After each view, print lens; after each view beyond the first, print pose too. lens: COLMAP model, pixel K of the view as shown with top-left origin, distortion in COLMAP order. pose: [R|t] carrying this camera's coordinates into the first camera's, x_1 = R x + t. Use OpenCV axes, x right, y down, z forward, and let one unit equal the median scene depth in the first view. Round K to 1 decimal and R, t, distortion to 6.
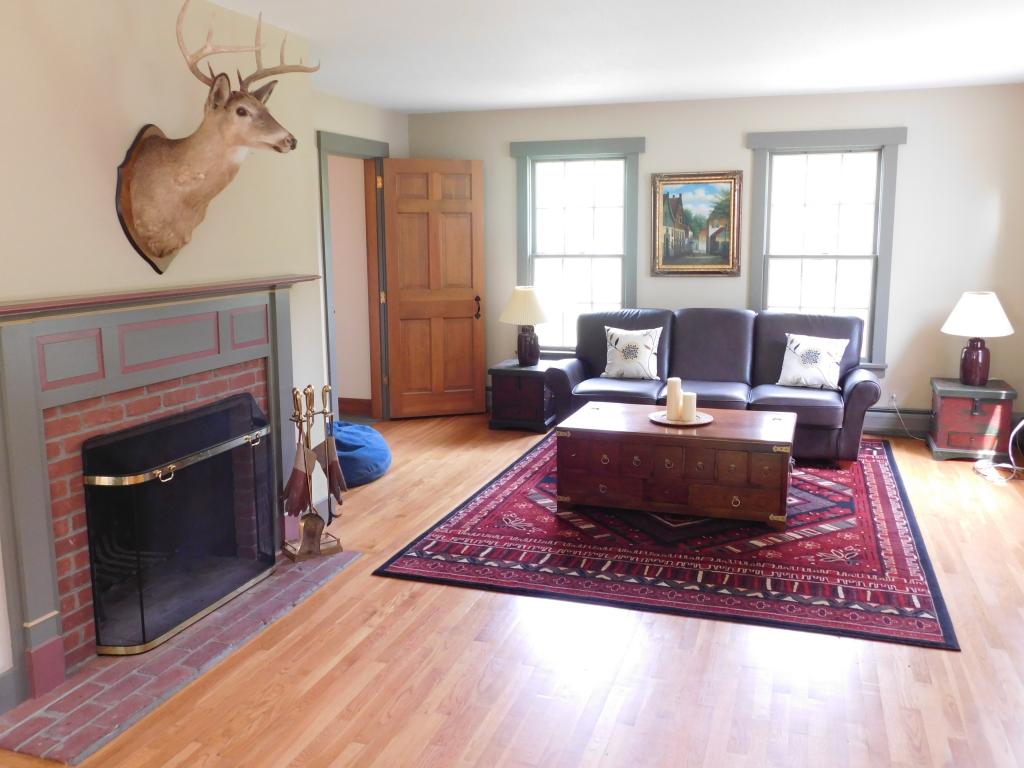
lens RADIAL K [[902.5, 0, 513.2], [0, 902.5, 382.7], [0, 0, 1]] dist [0.009139, 0.003062]
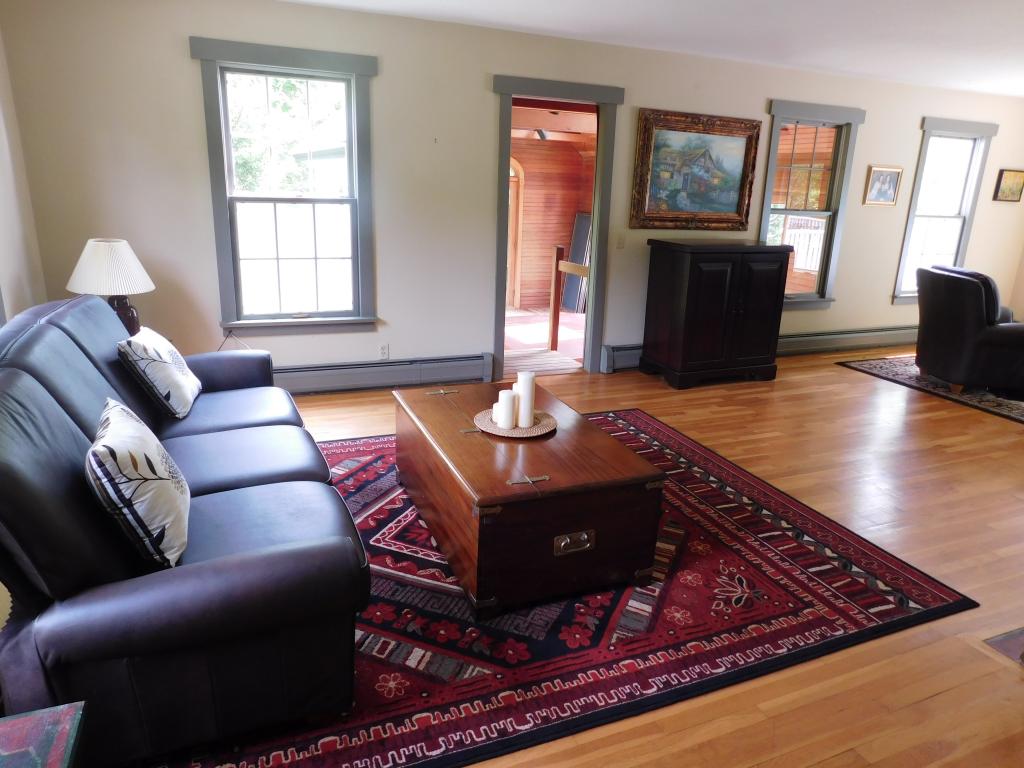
lens RADIAL K [[672.5, 0, 515.2], [0, 672.5, 380.4], [0, 0, 1]] dist [-0.040446, 0.028040]
pose [[-0.659976, -0.235962, 0.713270, -0.240536], [0.092340, 0.916722, 0.388708, -0.242951], [-0.745591, 0.322401, -0.583226, 1.478055]]
